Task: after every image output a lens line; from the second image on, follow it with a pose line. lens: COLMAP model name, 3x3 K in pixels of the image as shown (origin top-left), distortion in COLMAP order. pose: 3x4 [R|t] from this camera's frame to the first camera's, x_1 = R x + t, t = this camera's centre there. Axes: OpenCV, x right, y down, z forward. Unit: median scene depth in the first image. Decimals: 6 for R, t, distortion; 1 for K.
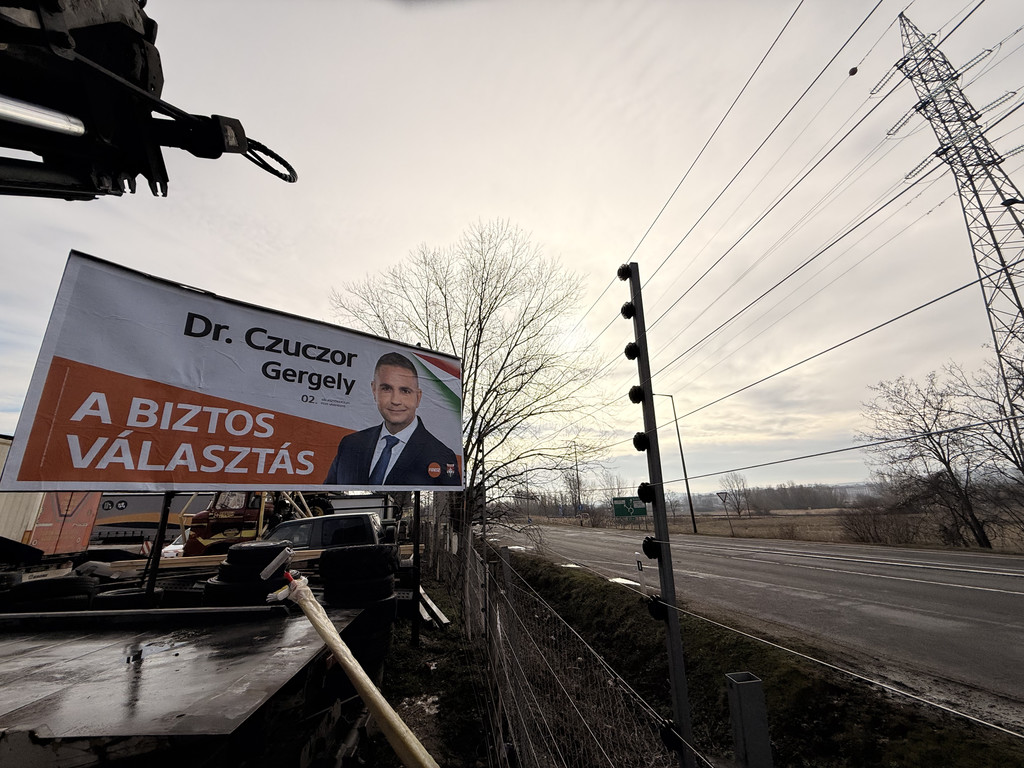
lens RADIAL K [[412.8, 0, 505.2], [0, 412.8, 381.8], [0, 0, 1]] dist [0.009417, 0.000213]
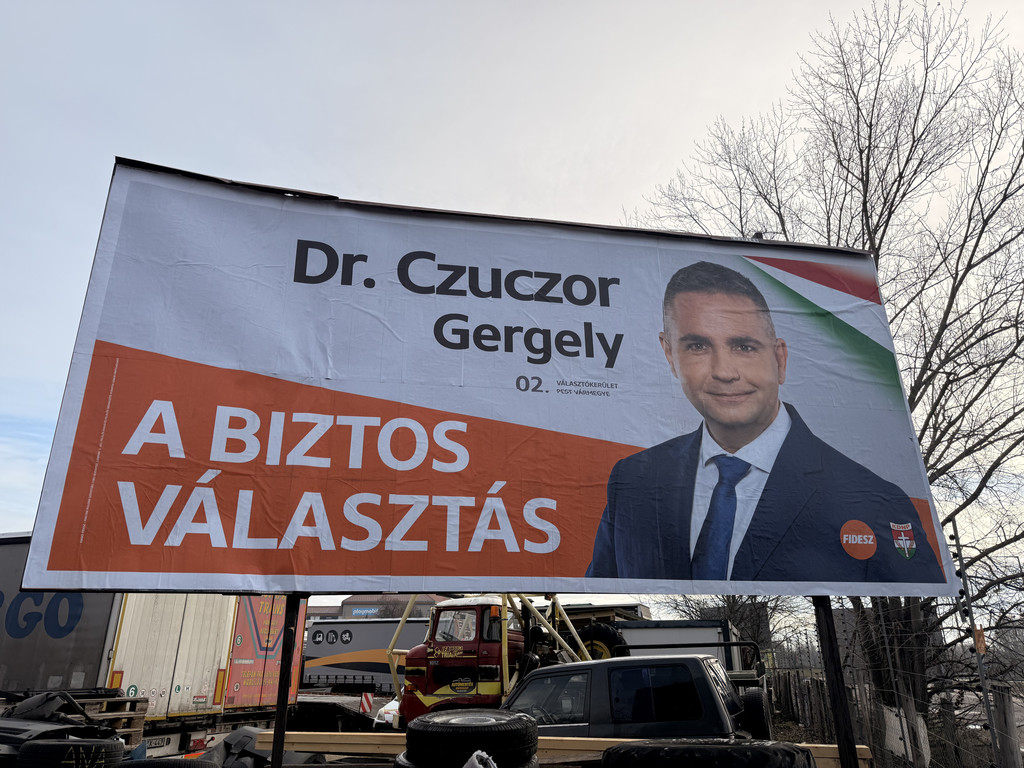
lens RADIAL K [[708.9, 0, 516.2], [0, 708.9, 380.8], [0, 0, 1]] dist [0.114136, -0.151593]
pose [[0.864263, -0.160107, -0.476881, -0.123001], [0.130181, 0.986889, -0.095405, 0.110662], [0.485903, 0.020374, 0.873775, 0.324783]]
